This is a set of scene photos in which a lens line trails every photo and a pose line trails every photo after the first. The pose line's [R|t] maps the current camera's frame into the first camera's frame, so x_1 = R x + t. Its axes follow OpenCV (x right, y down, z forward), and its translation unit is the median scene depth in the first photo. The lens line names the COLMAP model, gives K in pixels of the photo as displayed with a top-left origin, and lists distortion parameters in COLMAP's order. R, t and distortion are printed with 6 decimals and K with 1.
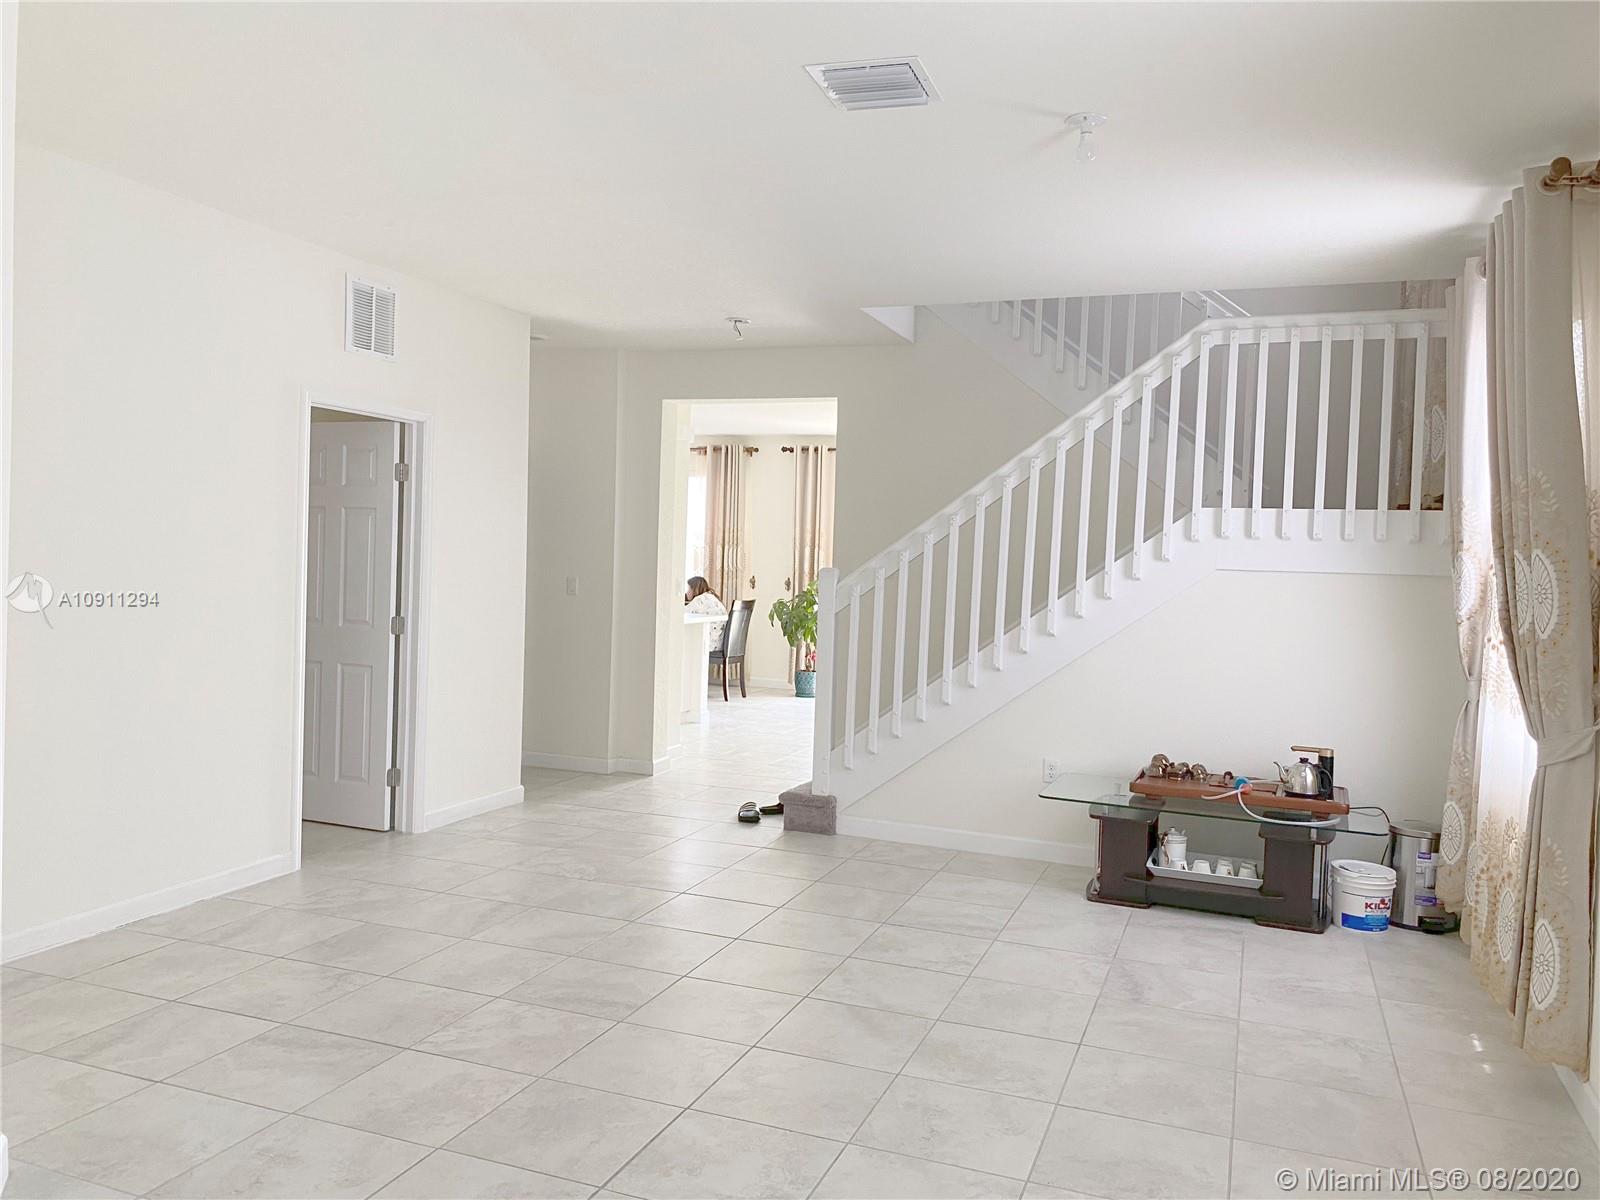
lens RADIAL K [[1230.1, 0, 759.1], [0, 1230.1, 575.5], [0, 0, 1]] dist [0.013079, -0.031814]
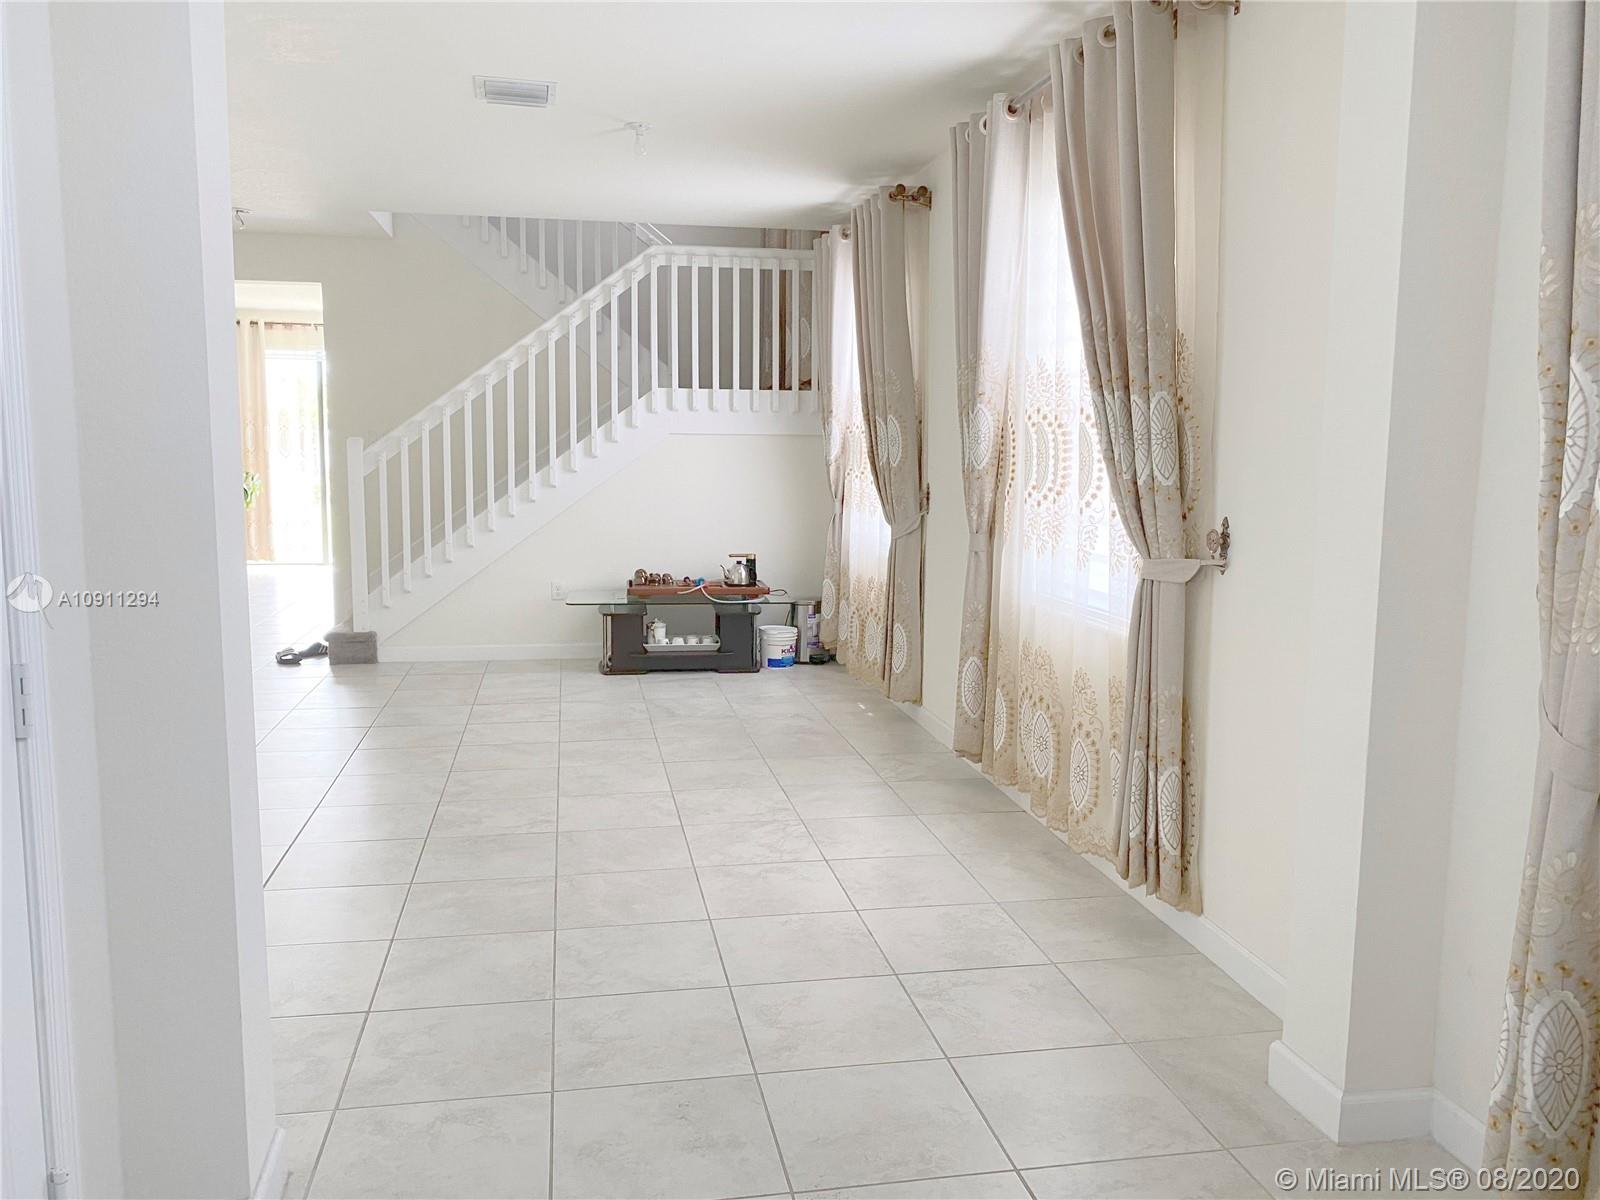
lens RADIAL K [[1230.1, 0, 799.2], [0, 1230.1, 600.5], [0, 0, 1]] dist [0.013079, -0.031814]
pose [[0.841718, -0.089387, 0.532466, -0.273789], [0.024179, 0.991452, 0.128216, 0.008142], [-0.539376, -0.095047, 0.836684, -0.264532]]
